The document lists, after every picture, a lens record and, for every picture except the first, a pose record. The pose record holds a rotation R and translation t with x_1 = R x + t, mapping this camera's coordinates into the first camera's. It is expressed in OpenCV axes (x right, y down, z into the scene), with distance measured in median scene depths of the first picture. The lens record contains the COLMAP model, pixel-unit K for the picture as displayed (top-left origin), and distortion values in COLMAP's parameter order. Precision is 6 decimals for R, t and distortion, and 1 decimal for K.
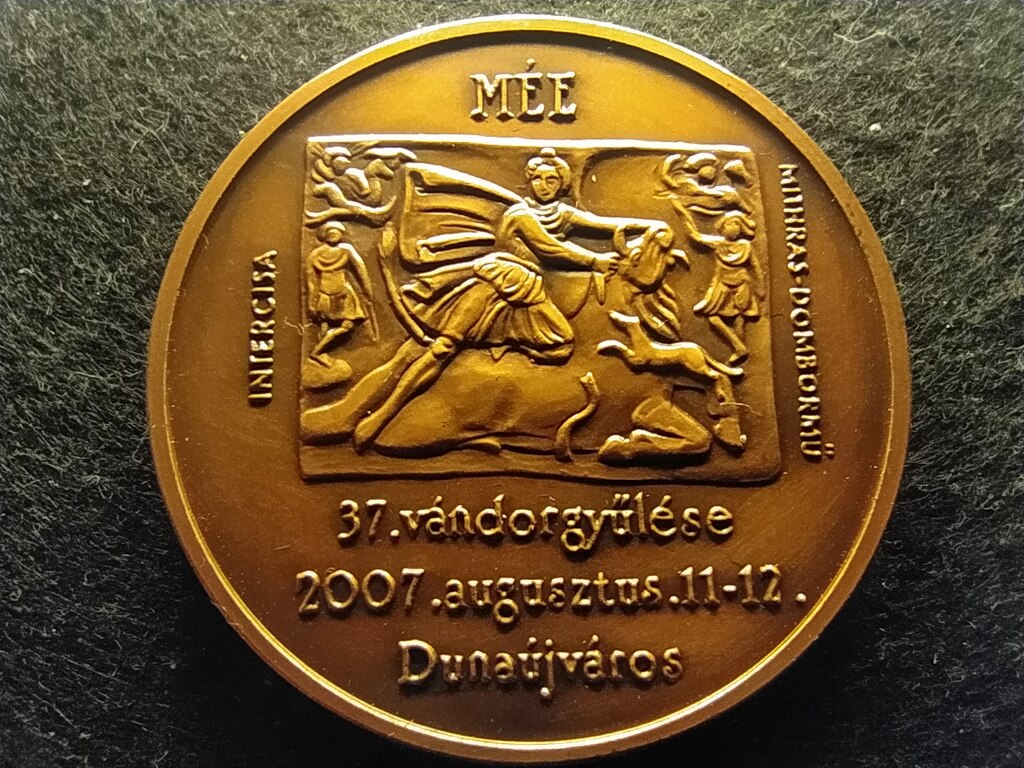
lens RADIAL K [[583.3, 0, 508.3], [0, 583.3, 388.7], [0, 0, 1]] dist [0.034532, -0.013327]
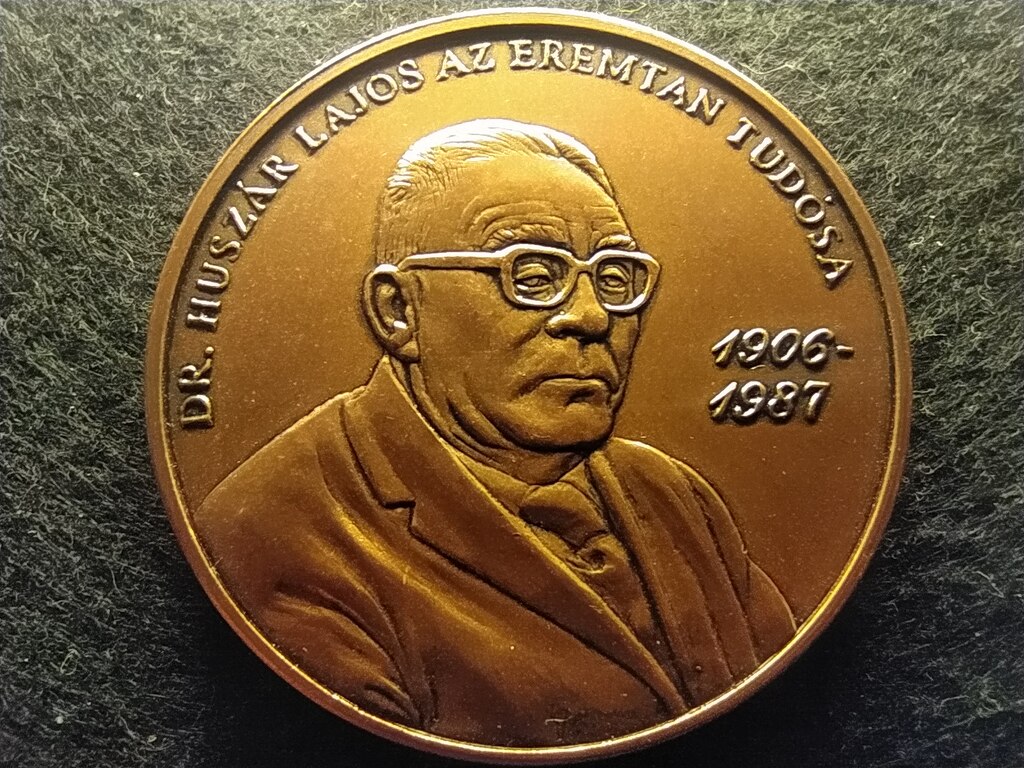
lens RADIAL K [[583.3, 0, 518.6], [0, 583.3, 381.1], [0, 0, 1]] dist [0.034532, -0.013327]
pose [[0.999892, -0.004725, -0.013882, 0.194180], [0.004904, 0.999905, 0.012878, -0.095732], [0.013820, -0.012945, 0.999821, 0.015537]]
